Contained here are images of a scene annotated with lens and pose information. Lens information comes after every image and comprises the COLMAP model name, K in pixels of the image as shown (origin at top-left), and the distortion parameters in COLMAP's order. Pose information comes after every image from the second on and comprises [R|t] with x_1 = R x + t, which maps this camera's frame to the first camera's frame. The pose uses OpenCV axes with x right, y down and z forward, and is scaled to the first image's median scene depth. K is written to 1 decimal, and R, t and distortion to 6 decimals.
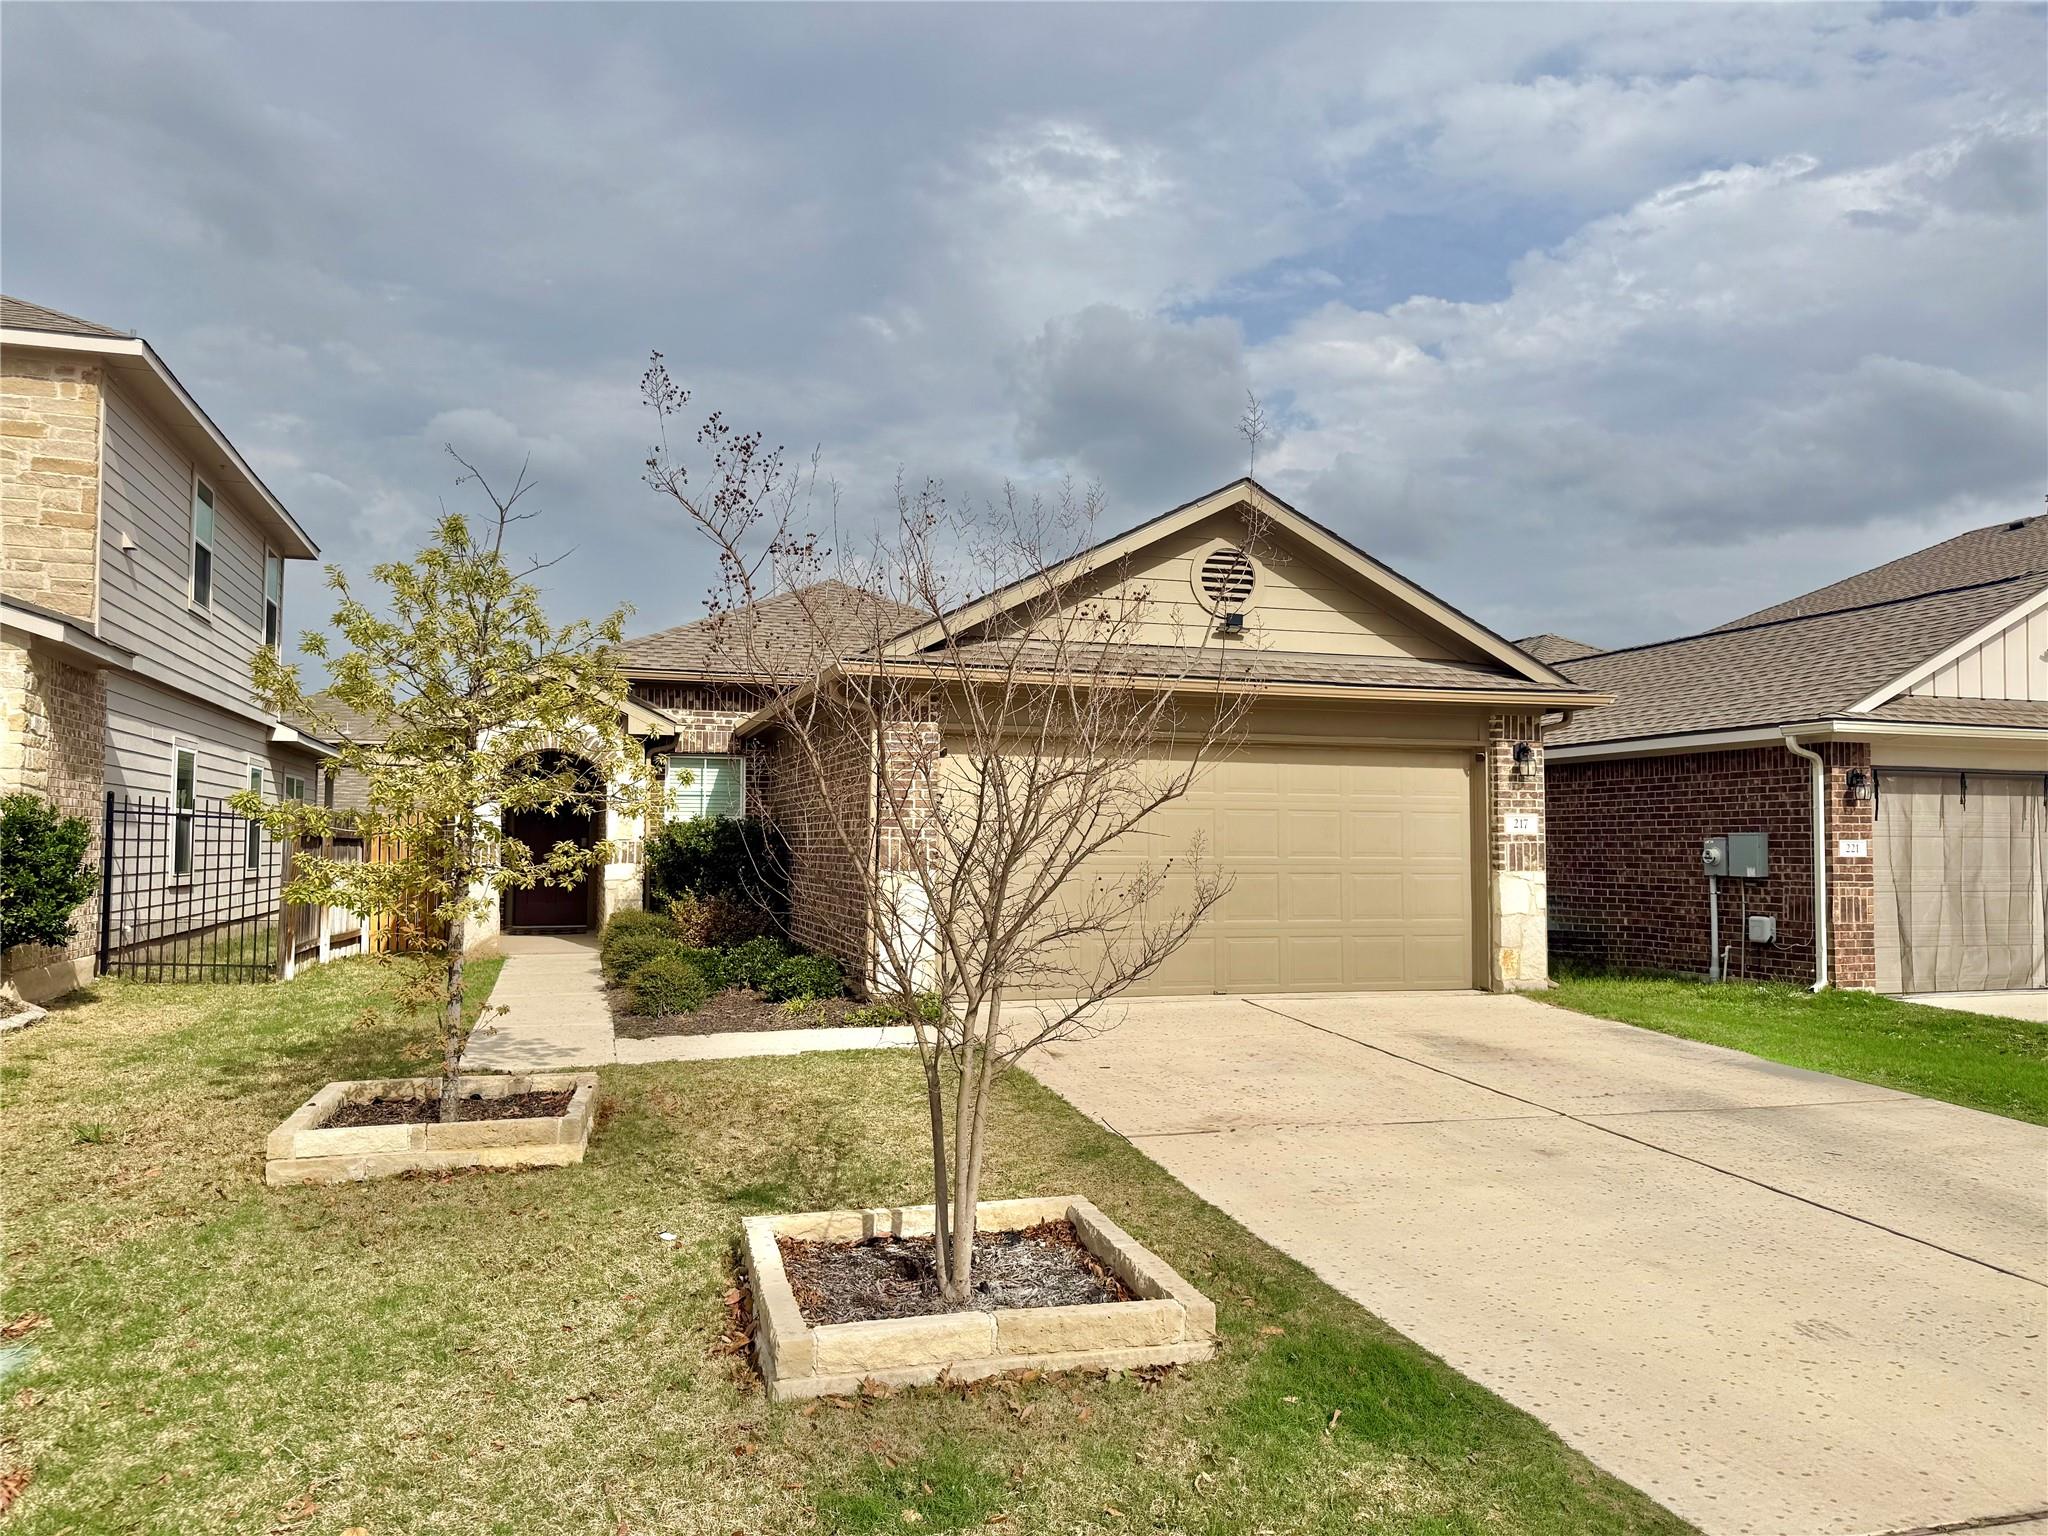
lens RADIAL K [[1445.8, 0, 1024.0], [0, 1445.8, 768.0], [0, 0, 1]] dist [0.033565, 0.000121]
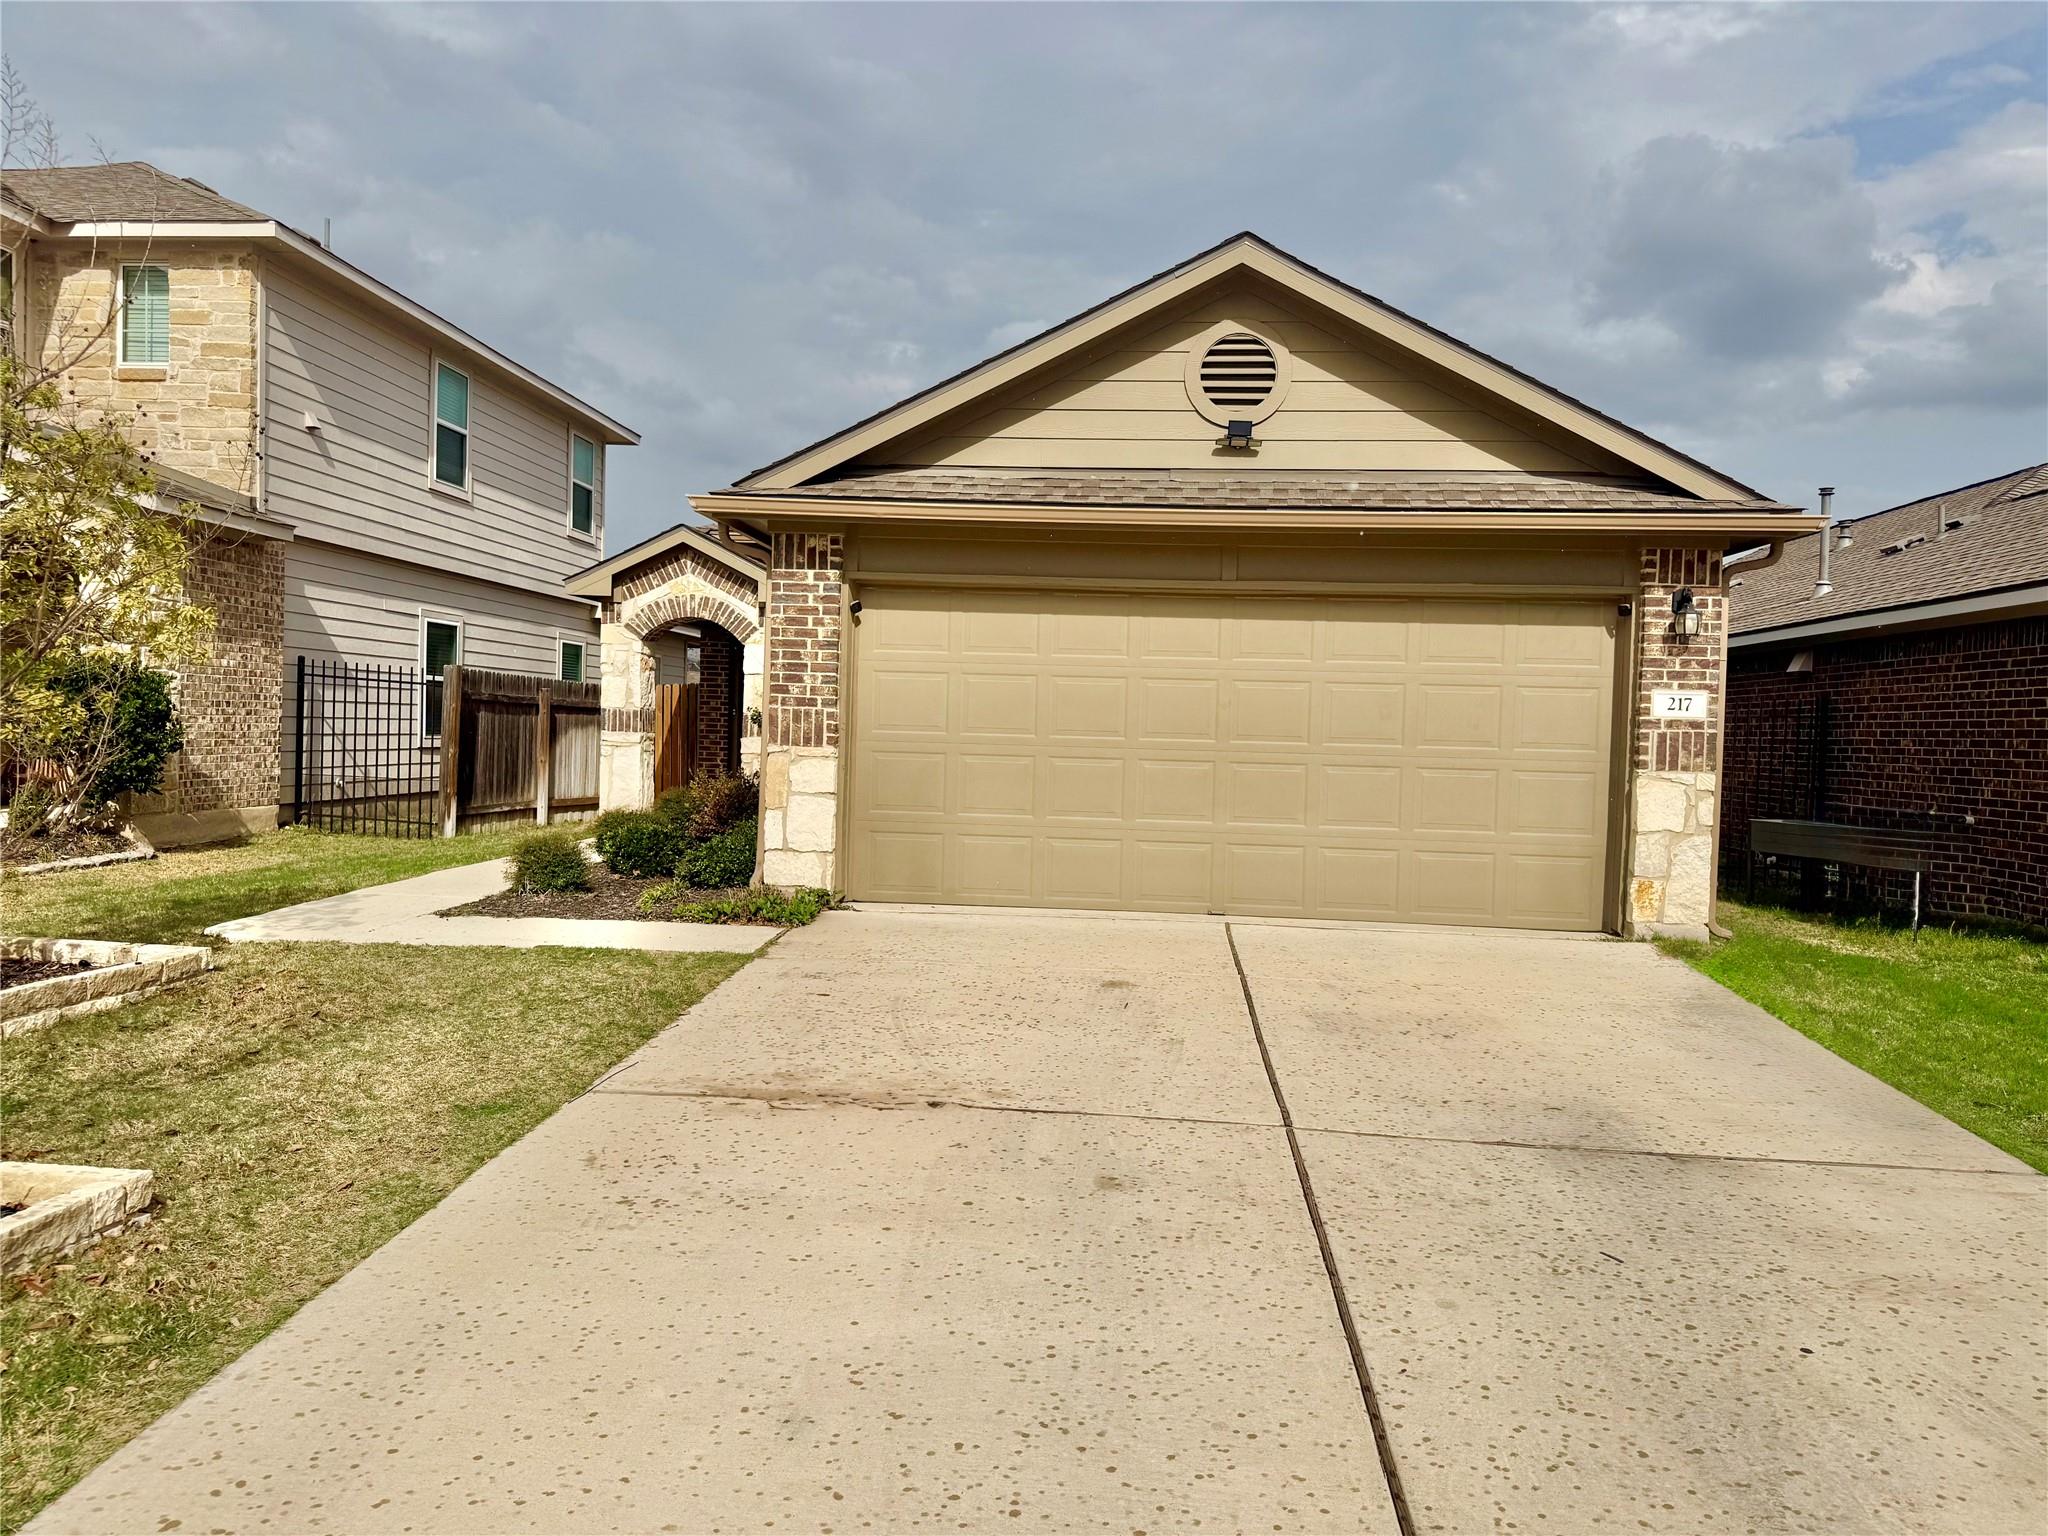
lens RADIAL K [[1406.8, 0, 1037.2], [0, 1406.8, 761.8], [0, 0, 1]] dist [0.064212, -0.066034]
pose [[0.929268, 0.030634, -0.368133, 0.291136], [-0.004408, 0.997404, 0.071873, 0.017100], [0.369379, -0.065167, 0.926991, 0.233804]]
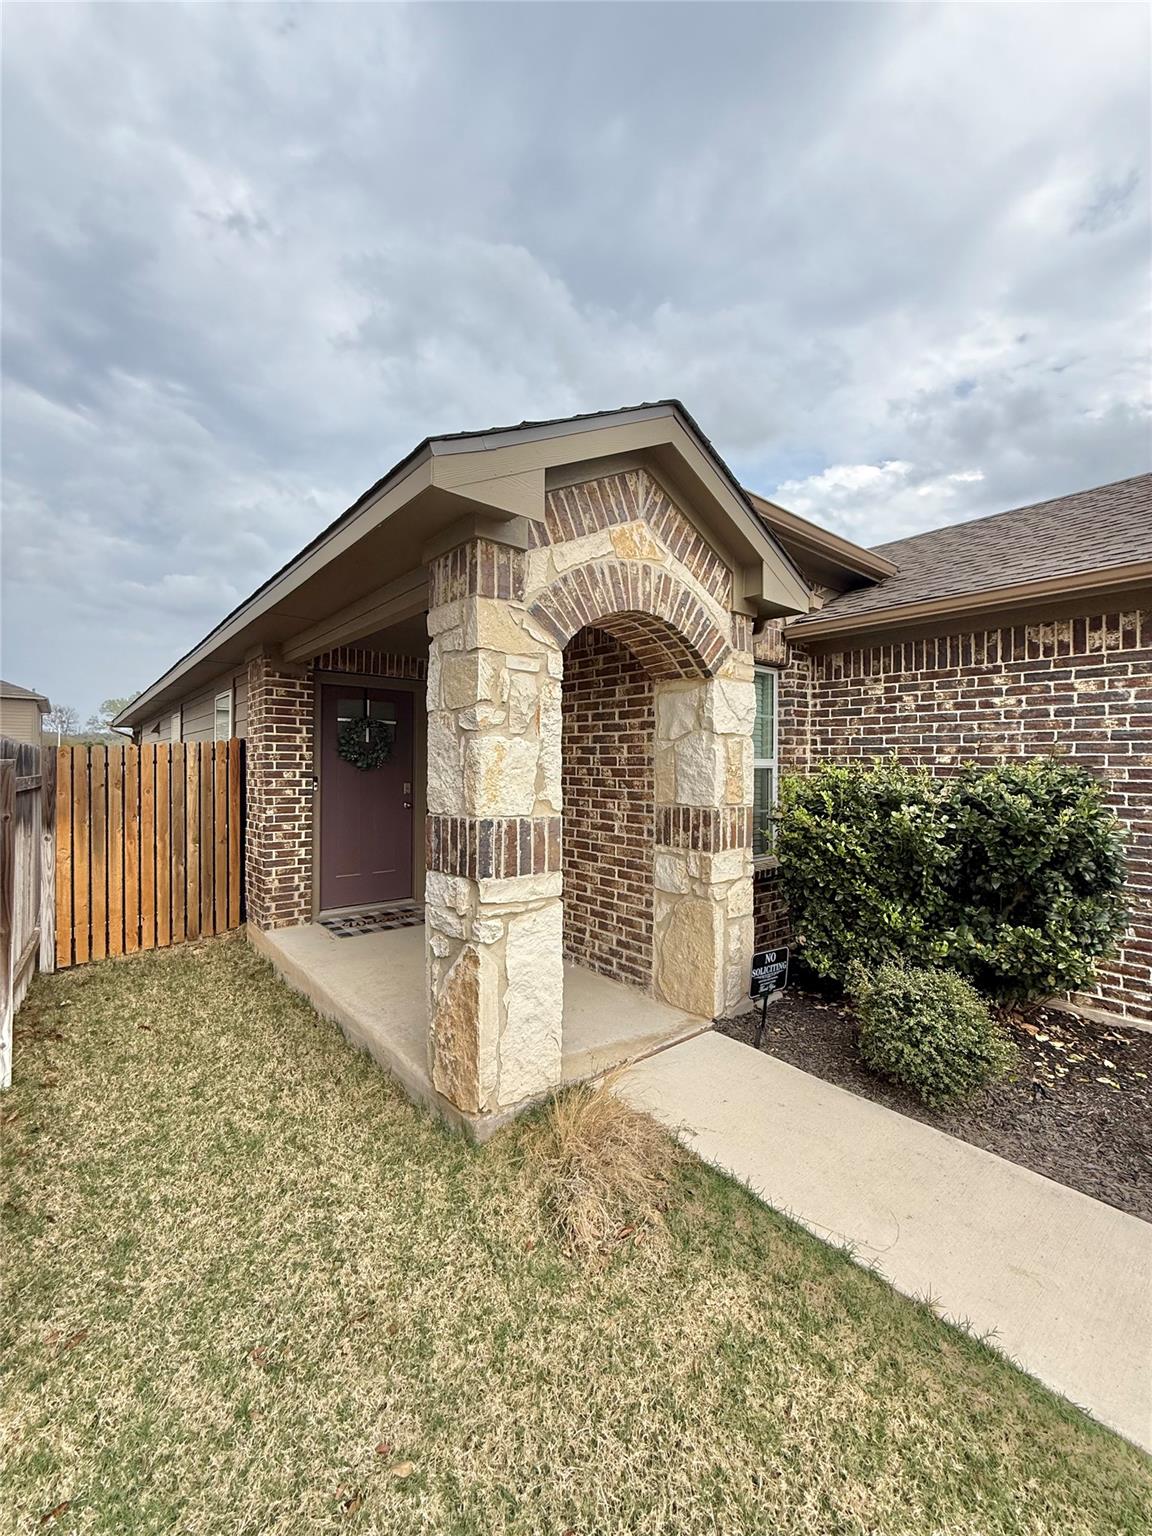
lens RADIAL K [[611.4, 0, 572.9], [0, 611.4, 760.5], [0, 0, 1]] dist [-0.029452, 0.000356]
pose [[0.928412, 0.006252, 0.371500, -0.492206], [-0.023168, 0.998887, 0.041087, 0.031226], [-0.370829, -0.046753, 0.927524, 0.975893]]
